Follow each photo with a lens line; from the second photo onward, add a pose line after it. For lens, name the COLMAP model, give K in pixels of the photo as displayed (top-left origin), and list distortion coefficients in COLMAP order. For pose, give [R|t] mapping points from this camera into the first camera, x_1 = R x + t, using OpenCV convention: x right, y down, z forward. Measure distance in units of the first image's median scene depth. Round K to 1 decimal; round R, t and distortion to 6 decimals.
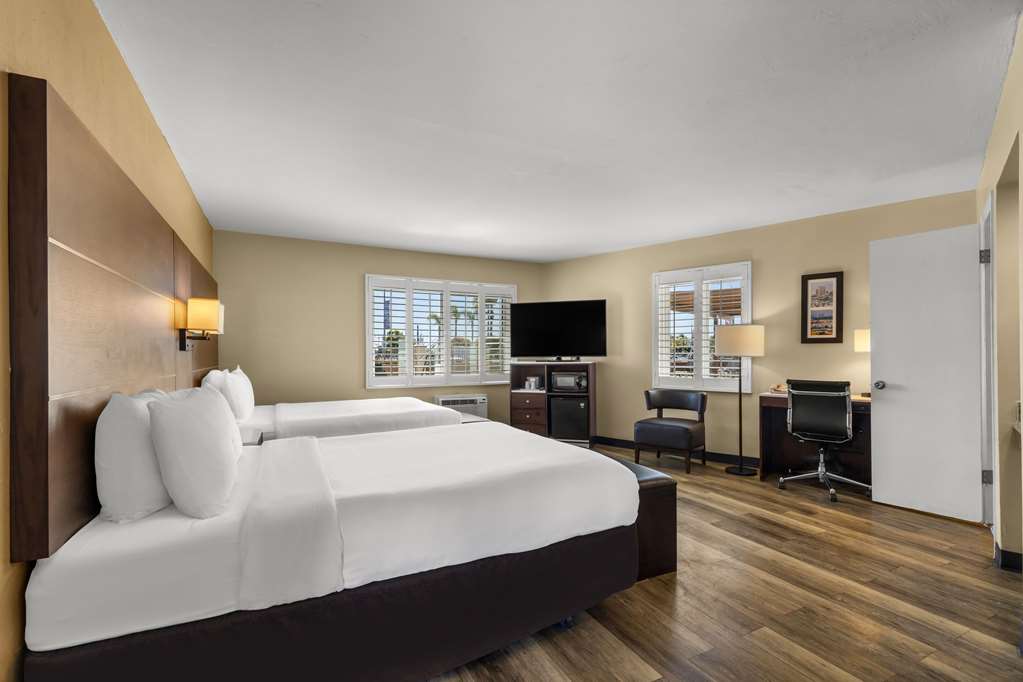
lens RADIAL K [[460.5, 0, 514.2], [0, 460.5, 352.1], [0, 0, 1]] dist [0.000594, 0.000063]
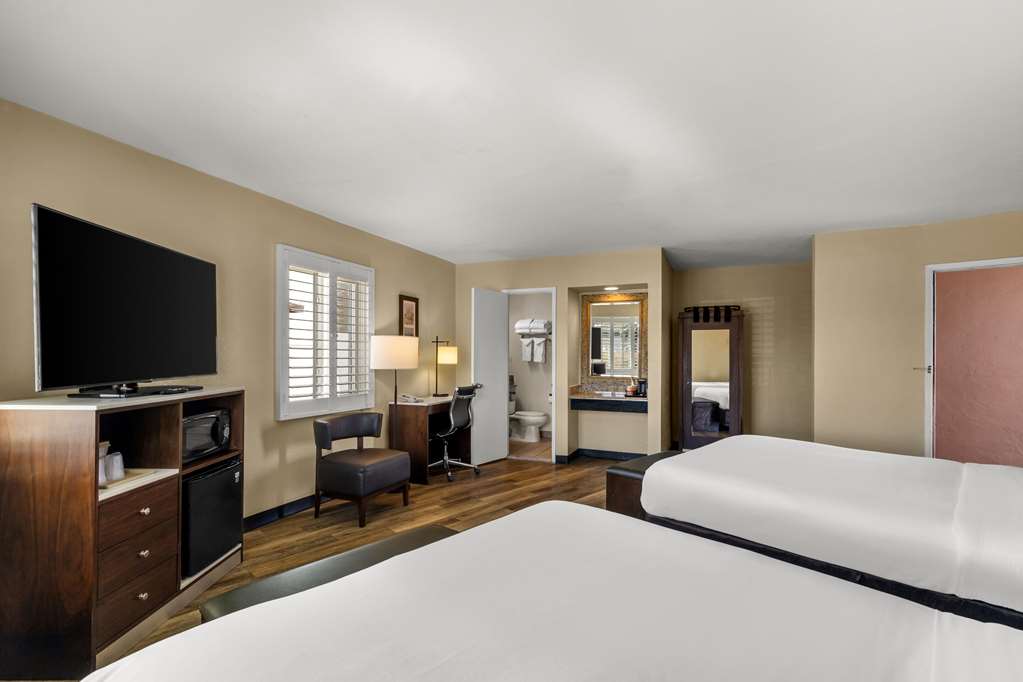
lens RADIAL K [[460.5, 0, 514.2], [0, 460.5, 352.1], [0, 0, 1]] dist [0.000594, 0.000063]
pose [[-0.313933, 0.012096, 0.949368, -0.429859], [-0.001650, 0.999910, -0.013286, -0.011407], [-0.949444, -0.005737, -0.313885, 0.907837]]
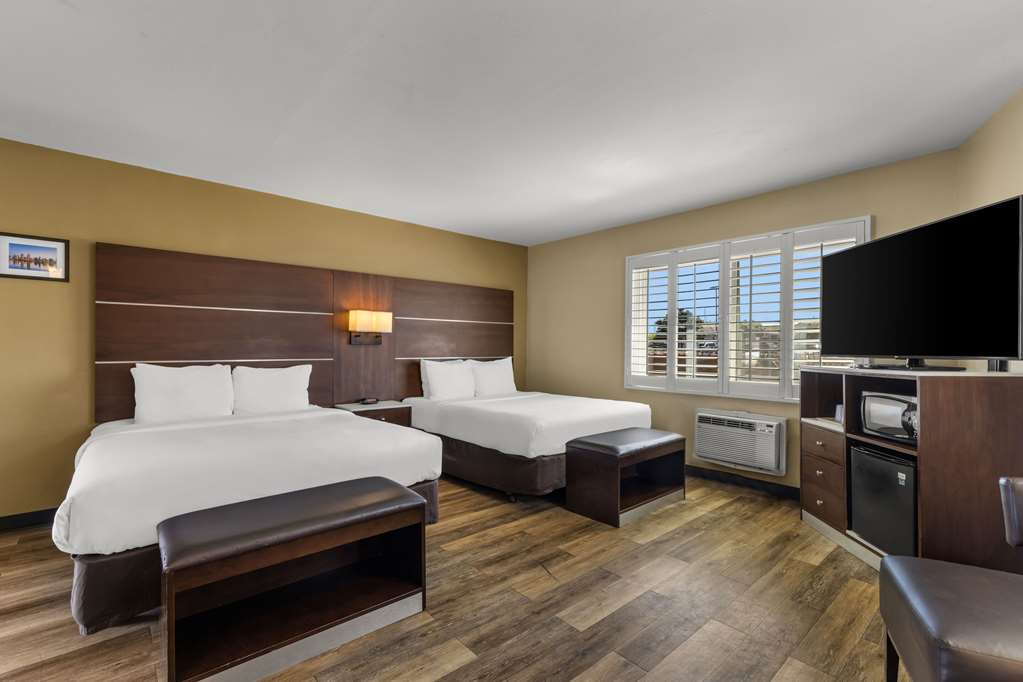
lens RADIAL K [[460.5, 0, 514.2], [0, 460.5, 352.1], [0, 0, 1]] dist [0.000594, 0.000063]
pose [[0.268001, 0.013072, -0.963330, 0.462940], [0.000272, 0.999907, 0.013644, -0.001591], [0.963419, -0.003919, 0.267972, 0.567654]]
